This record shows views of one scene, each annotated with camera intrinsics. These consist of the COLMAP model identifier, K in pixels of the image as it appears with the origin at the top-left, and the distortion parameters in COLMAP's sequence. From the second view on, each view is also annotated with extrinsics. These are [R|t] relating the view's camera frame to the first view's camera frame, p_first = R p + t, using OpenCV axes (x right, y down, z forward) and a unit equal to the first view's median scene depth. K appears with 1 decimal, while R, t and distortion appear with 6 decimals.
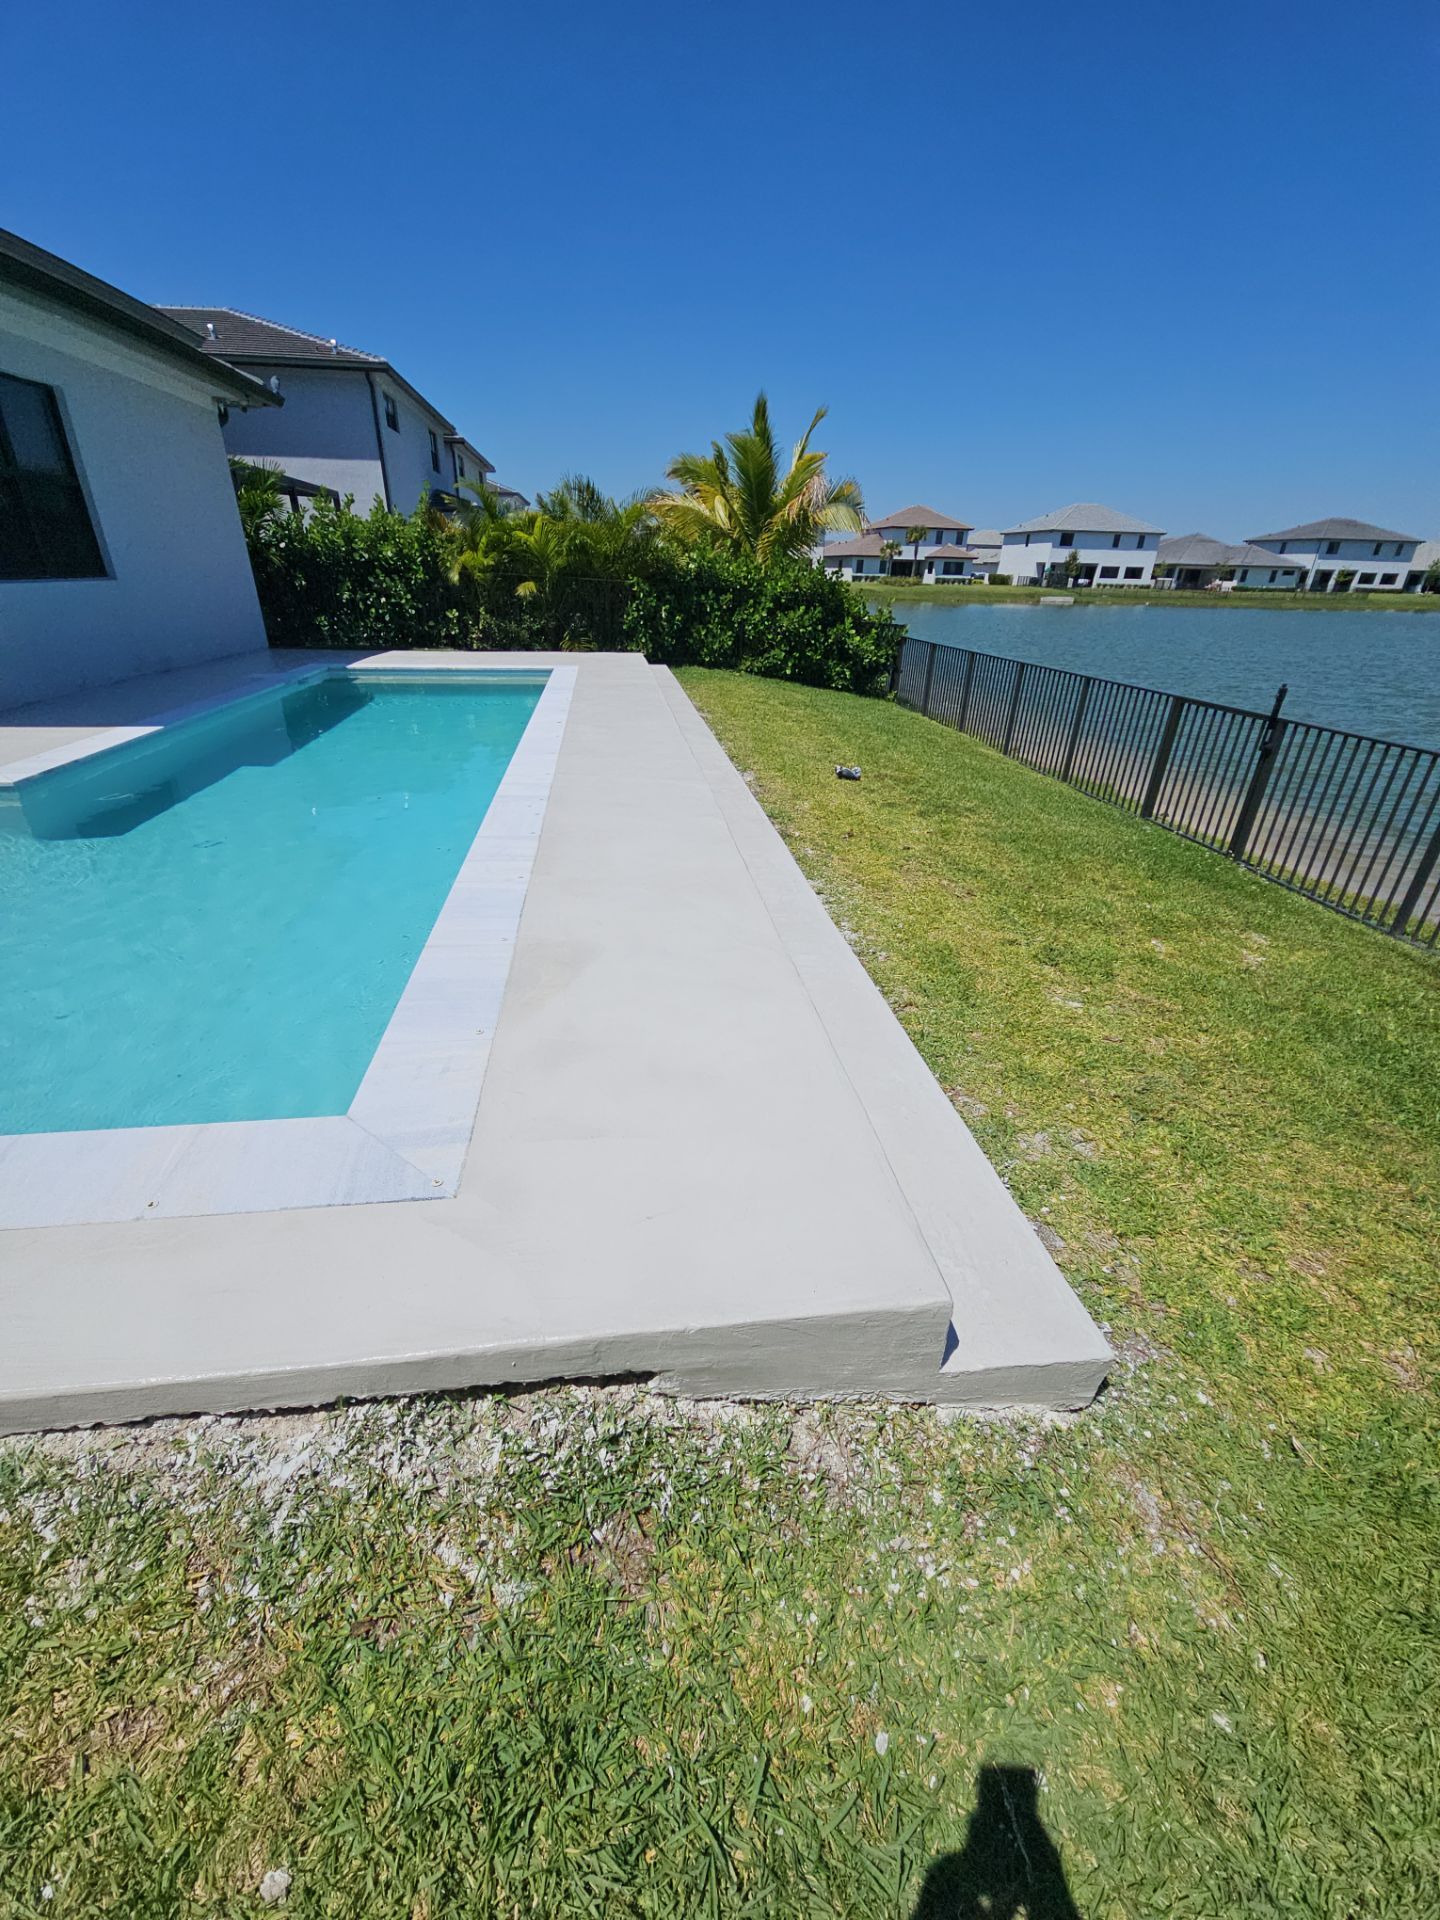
lens RADIAL K [[782.0, 0, 710.5], [0, 782.0, 965.5], [0, 0, 1]] dist [0.006559, -0.005048]
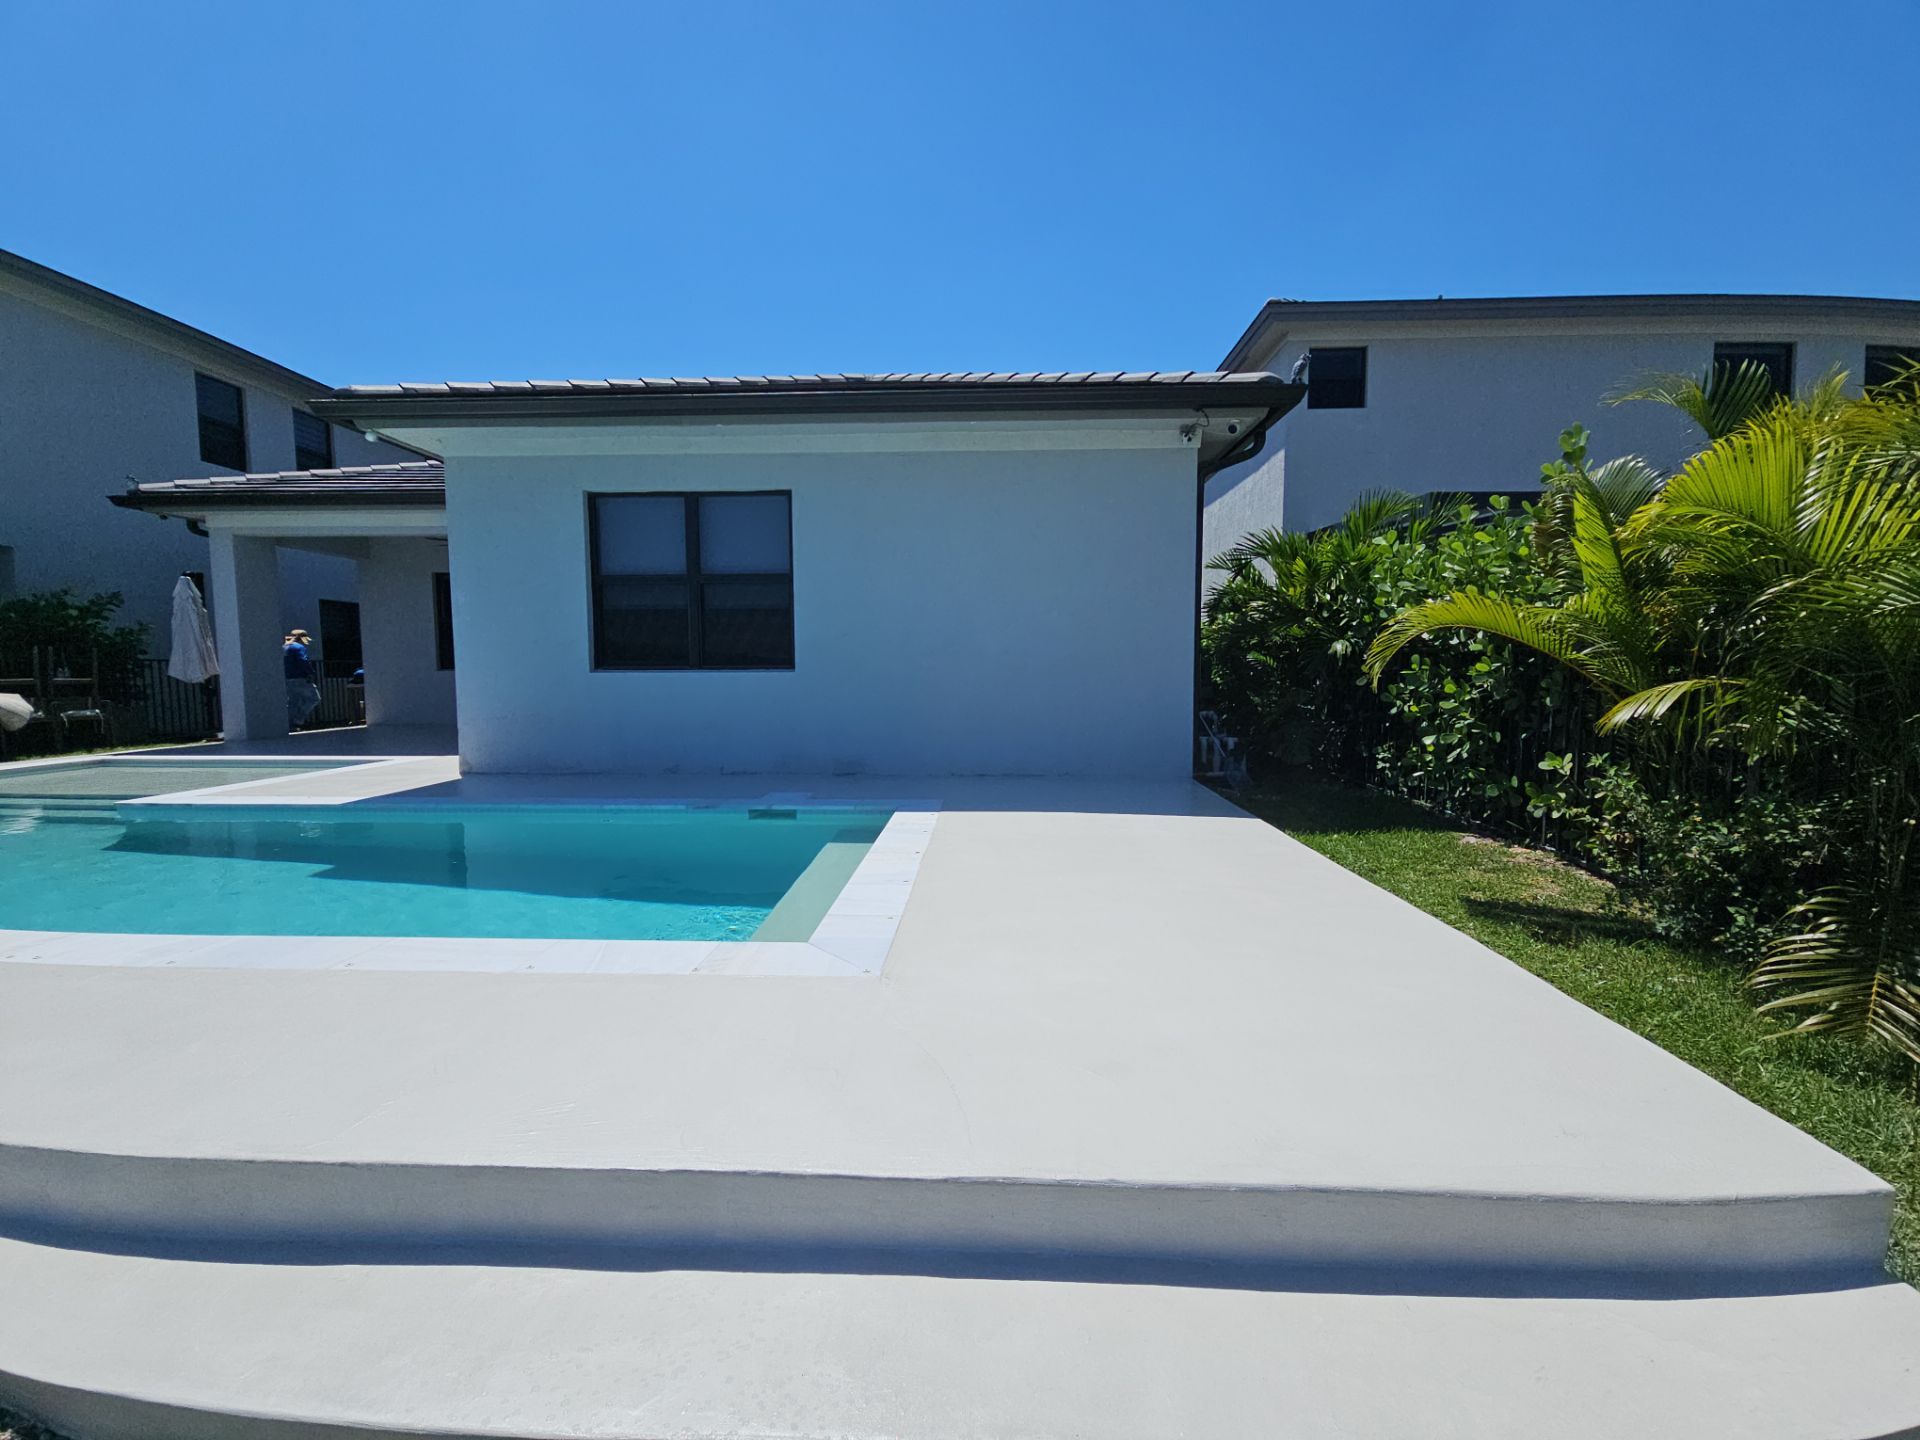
lens RADIAL K [[782.0, 0, 966.4], [0, 782.0, 727.7], [0, 0, 1]] dist [0.006559, -0.005048]
pose [[-0.163182, 0.056185, -0.984995, 0.115277], [-0.446845, 0.885897, 0.124560, -0.921728], [0.879603, 0.460467, -0.119457, 1.901070]]
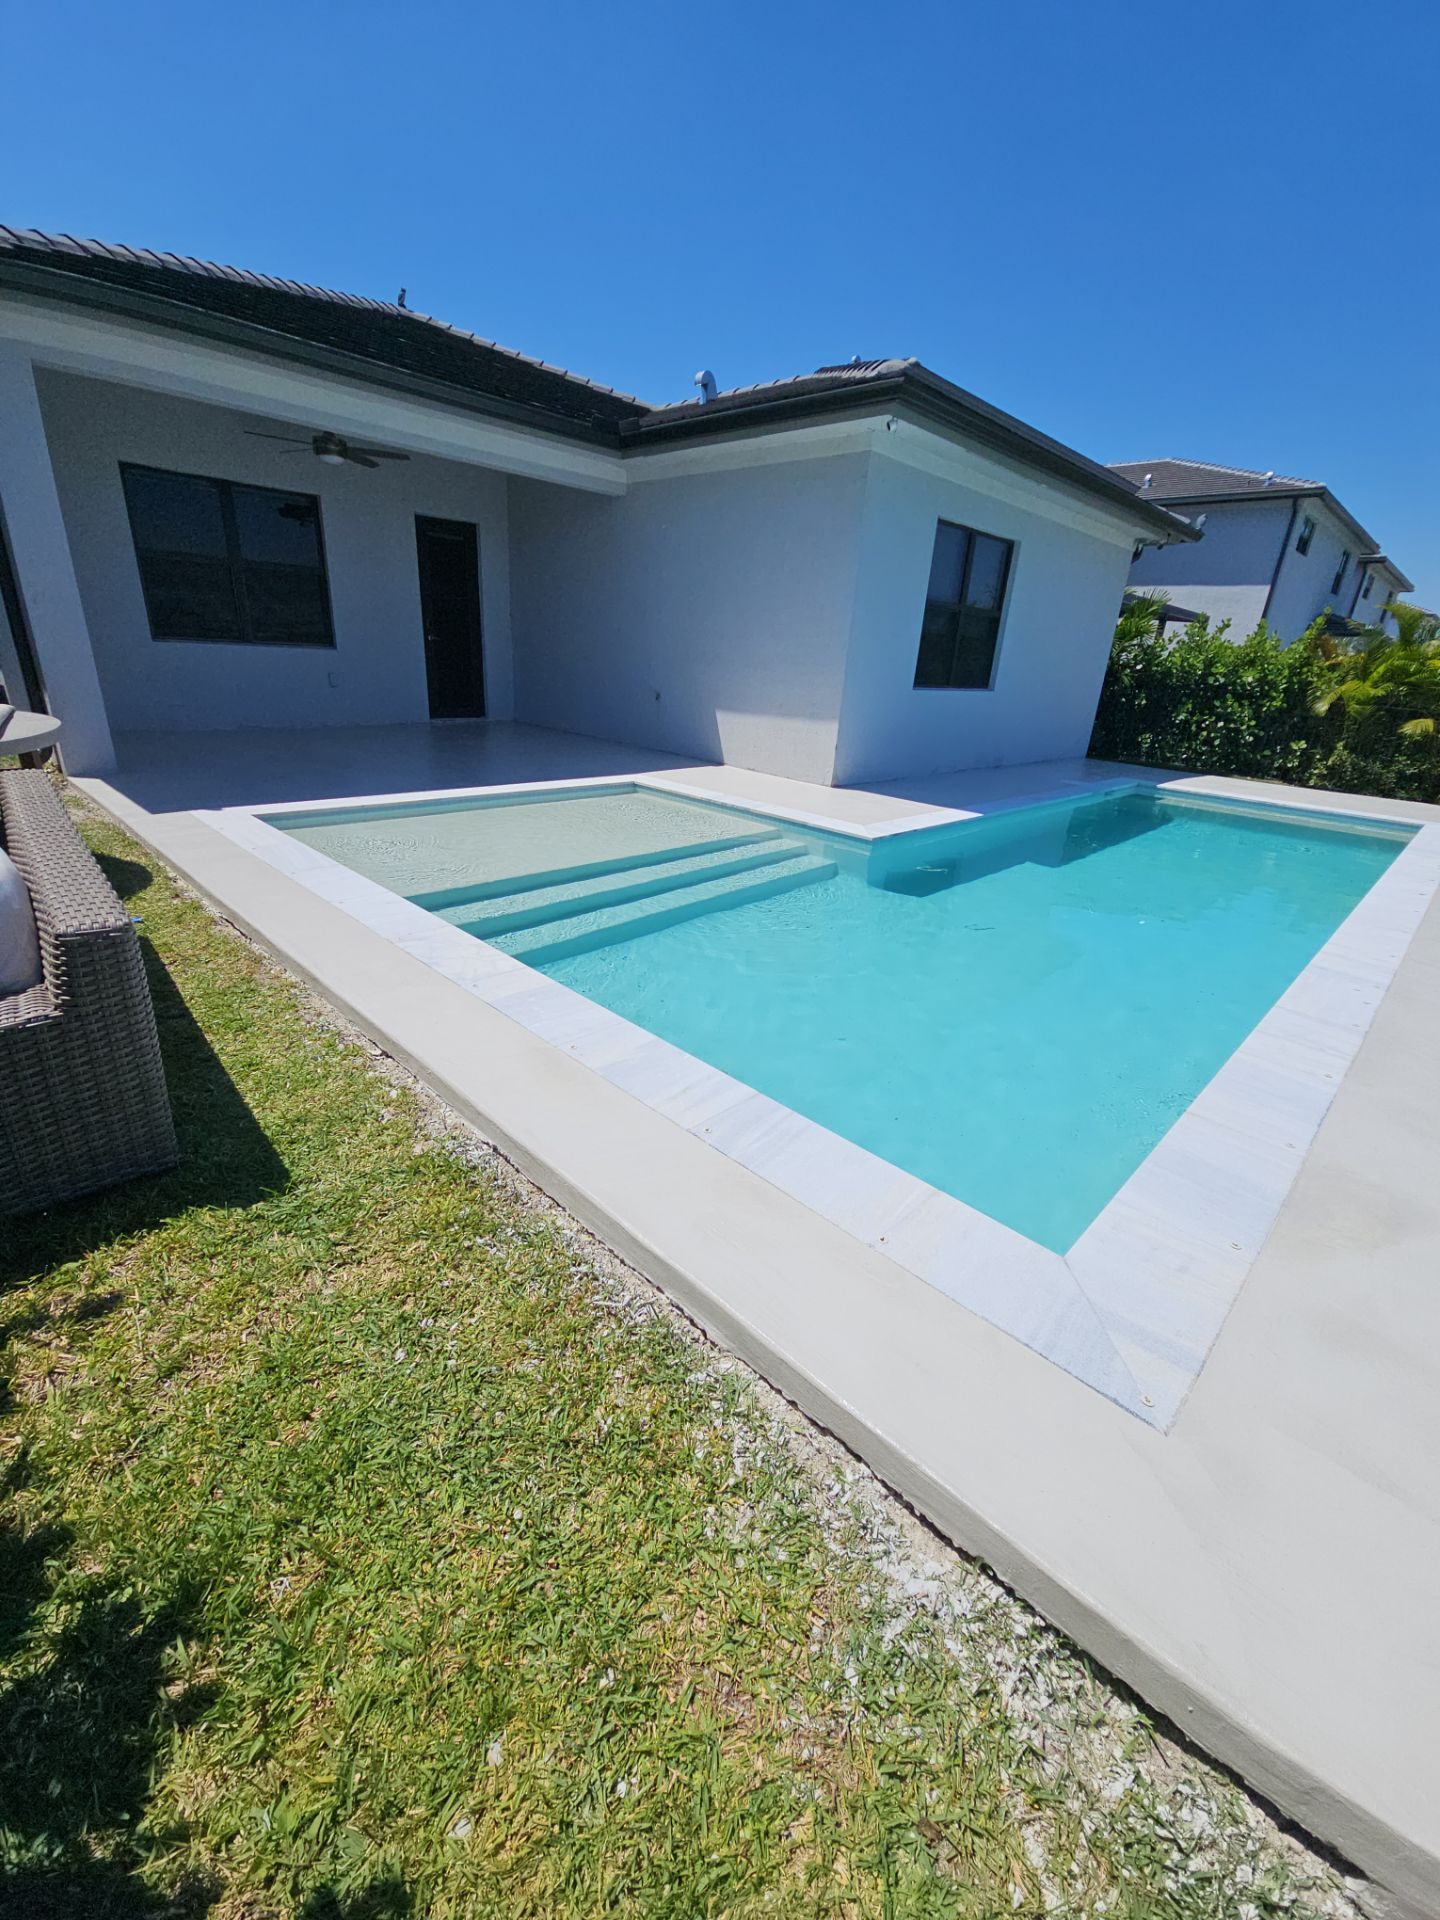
lens RADIAL K [[782.0, 0, 708.5], [0, 782.0, 964.9], [0, 0, 1]] dist [0.006559, -0.005048]
pose [[0.617296, 0.309982, -0.723088, -0.052531], [-0.397426, 0.916077, 0.053434, -0.004080], [0.678968, 0.254389, 0.688686, -0.010460]]
